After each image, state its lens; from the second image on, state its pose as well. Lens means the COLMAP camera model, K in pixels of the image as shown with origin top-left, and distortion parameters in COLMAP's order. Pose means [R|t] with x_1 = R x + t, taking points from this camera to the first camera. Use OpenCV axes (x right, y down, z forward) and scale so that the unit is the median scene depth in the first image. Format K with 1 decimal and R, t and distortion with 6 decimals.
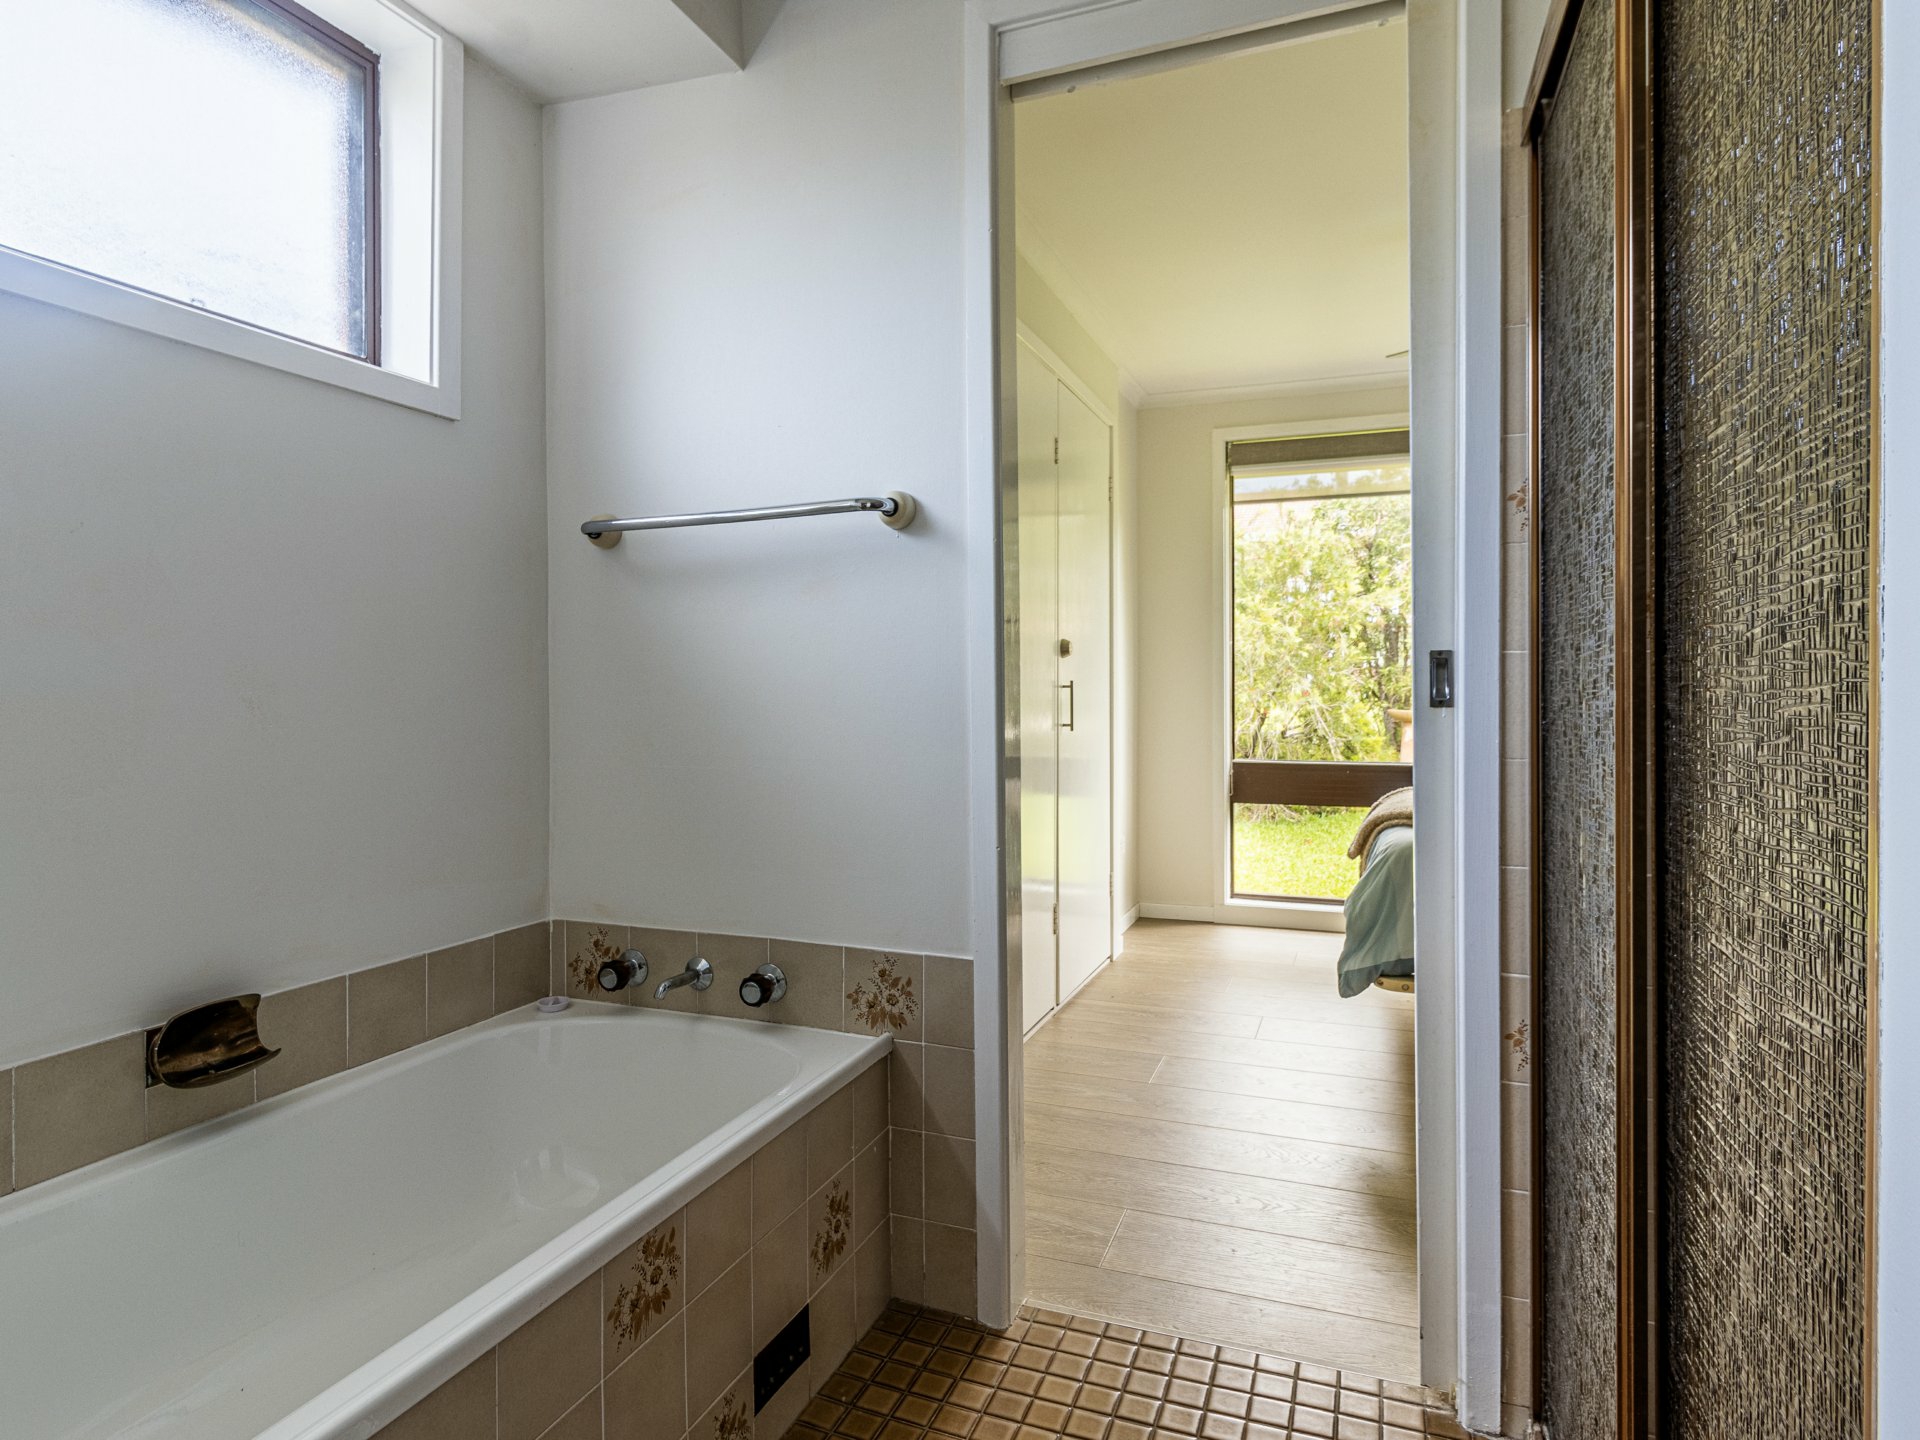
lens RADIAL K [[1114.0, 0, 949.6], [0, 1114.0, 707.7], [0, 0, 1]] dist [0.003381, -0.001239]
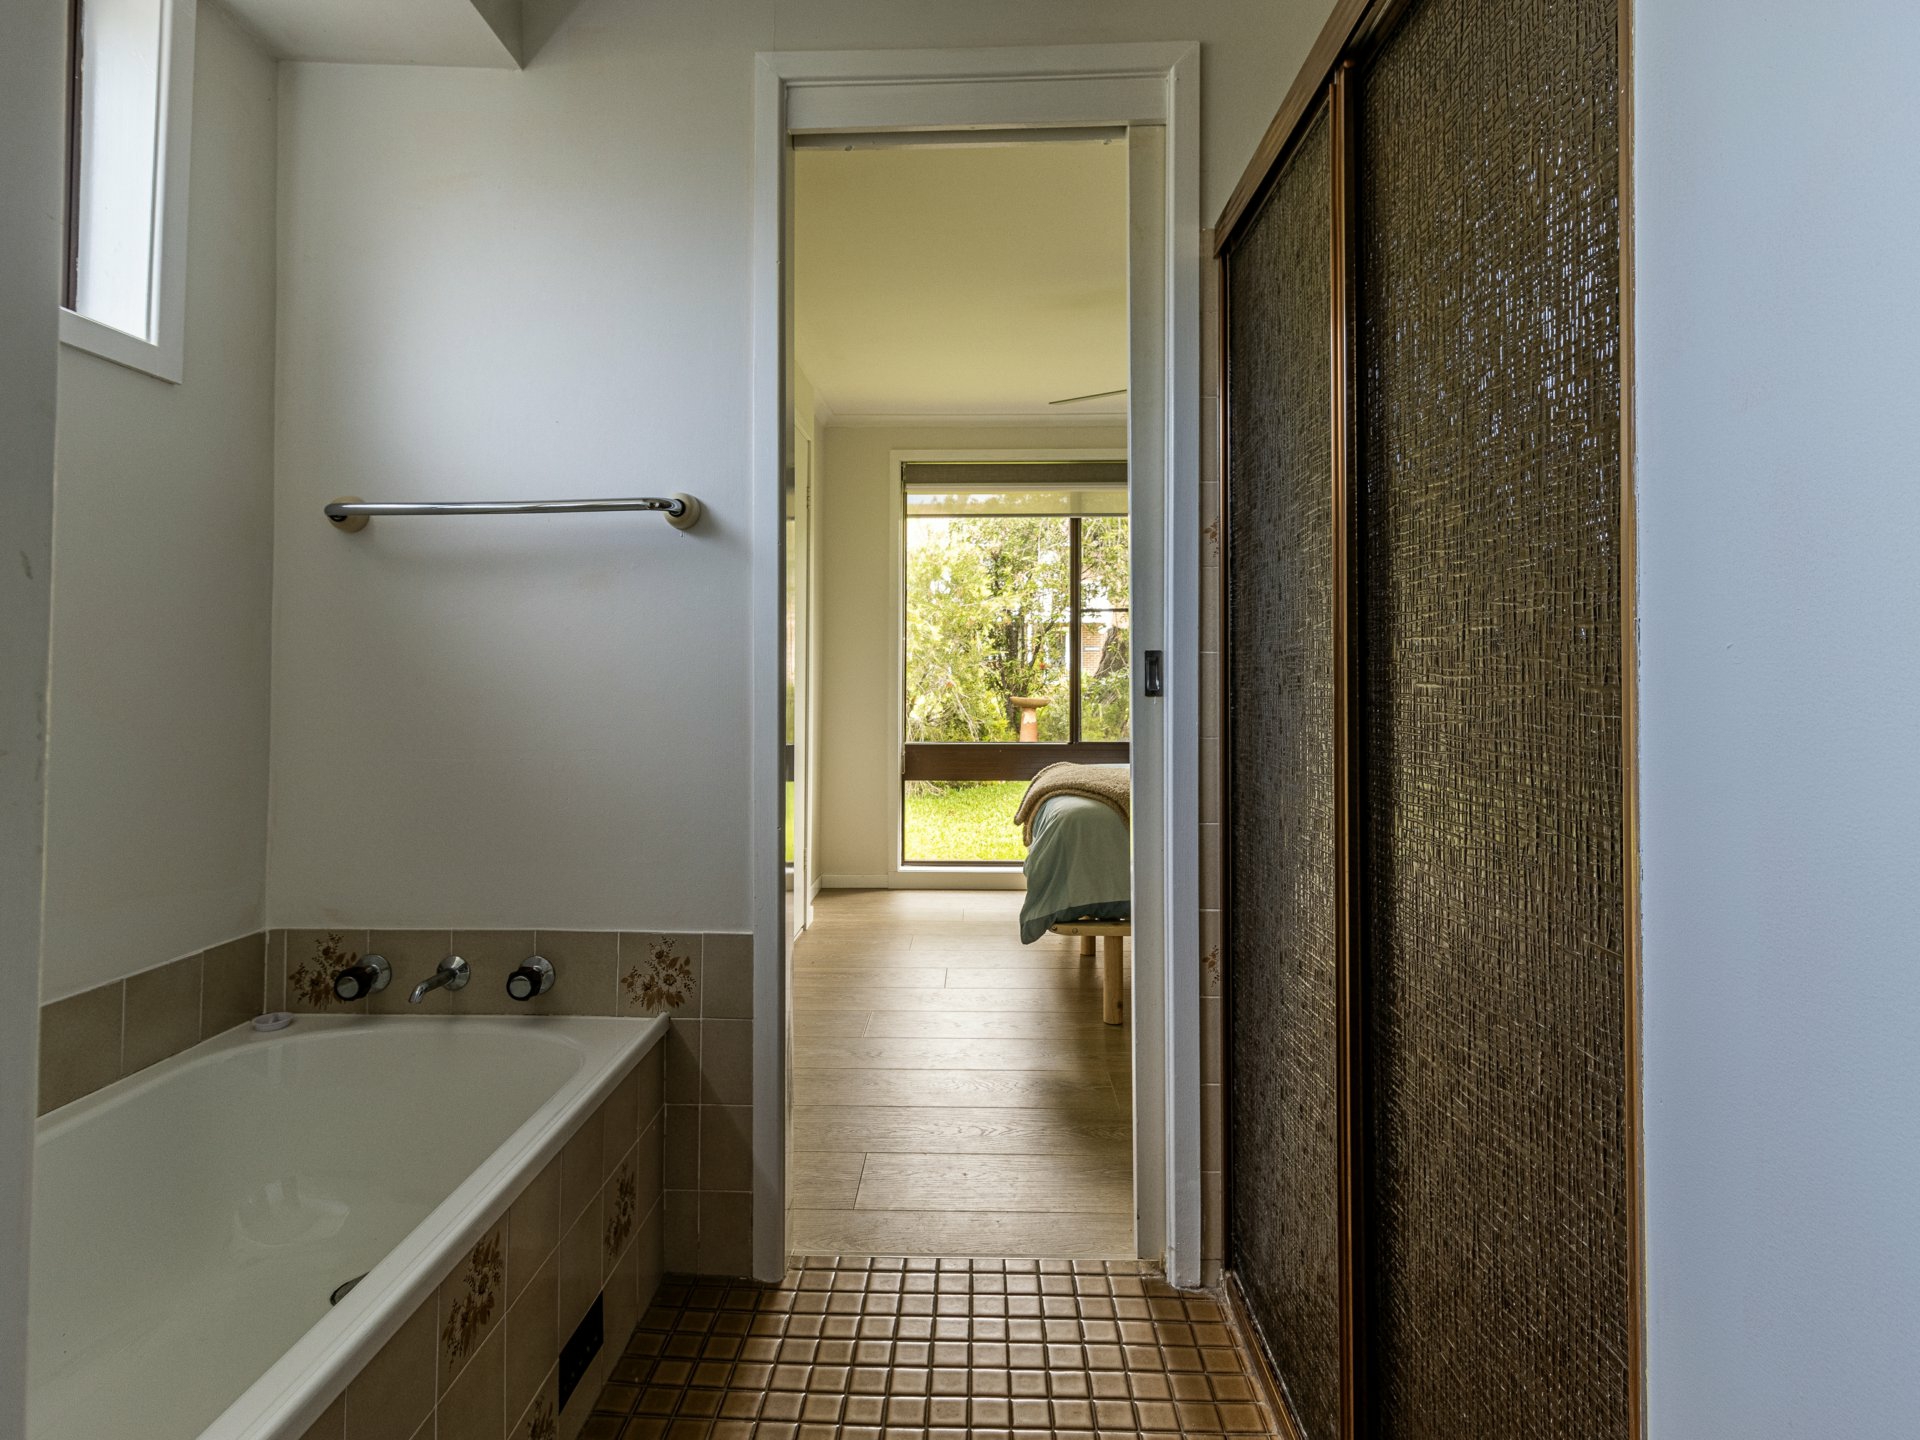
lens RADIAL K [[1027.4, 0, 959.3], [0, 1027.4, 666.1], [0, 0, 1]] dist [0.005935, 0.001850]
pose [[0.941587, 0.006399, 0.336709, -0.118086], [0.003328, 0.999594, -0.028305, -0.001943], [-0.336753, 0.027772, 0.941183, -0.000795]]
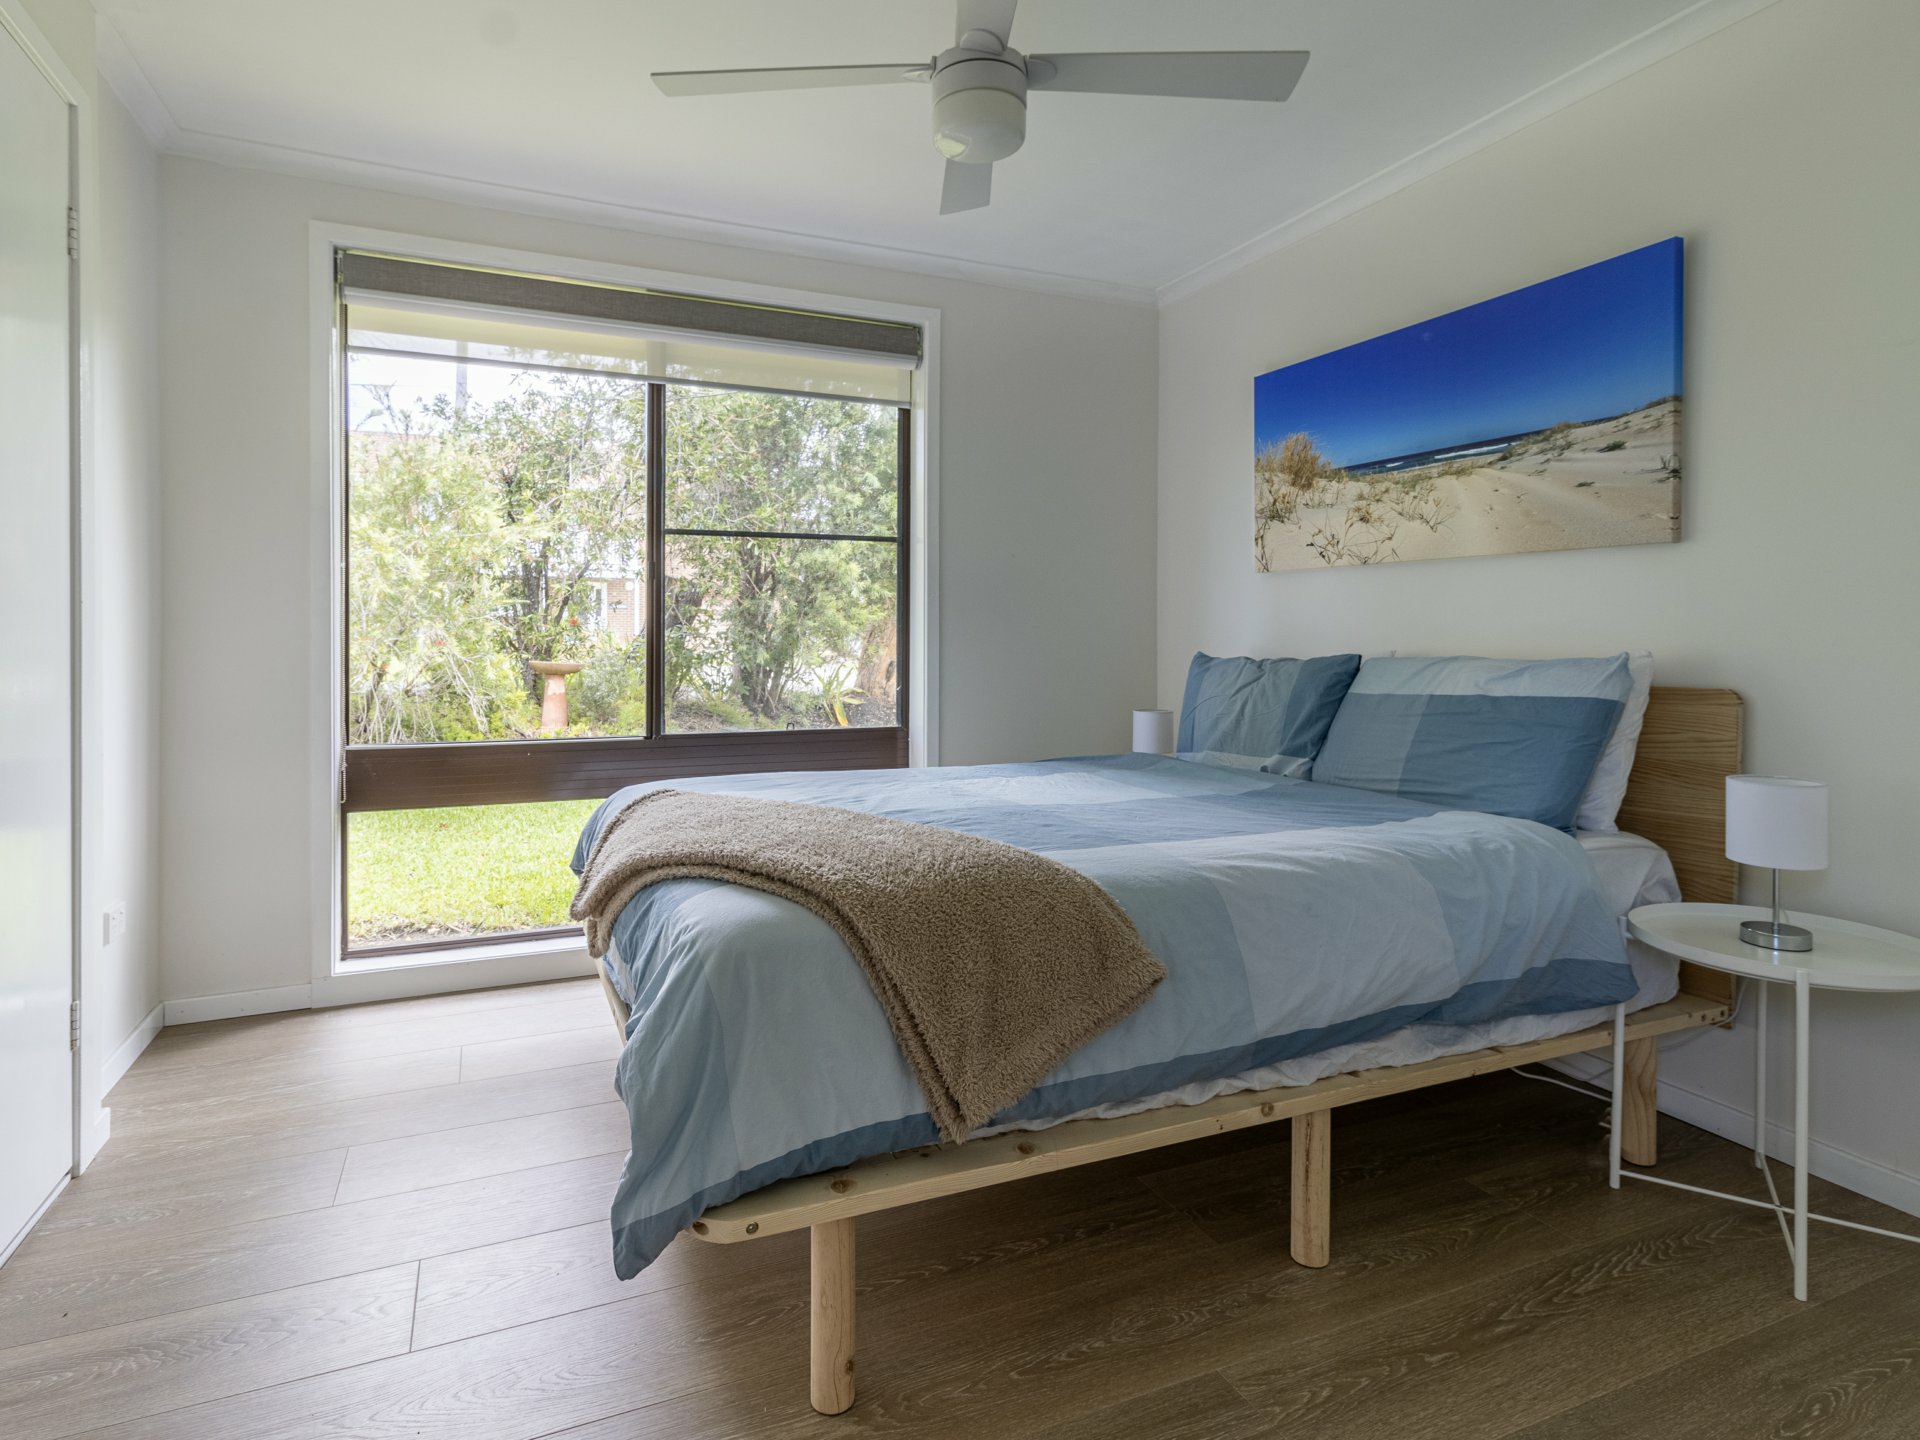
lens RADIAL K [[1027.4, 0, 959.3], [0, 1027.4, 666.1], [0, 0, 1]] dist [0.005935, 0.001850]
pose [[0.699140, -0.008355, 0.714936, 0.210110], [0.001479, 0.999946, 0.010240, -0.012761], [-0.714983, -0.006102, 0.699115, 0.895365]]
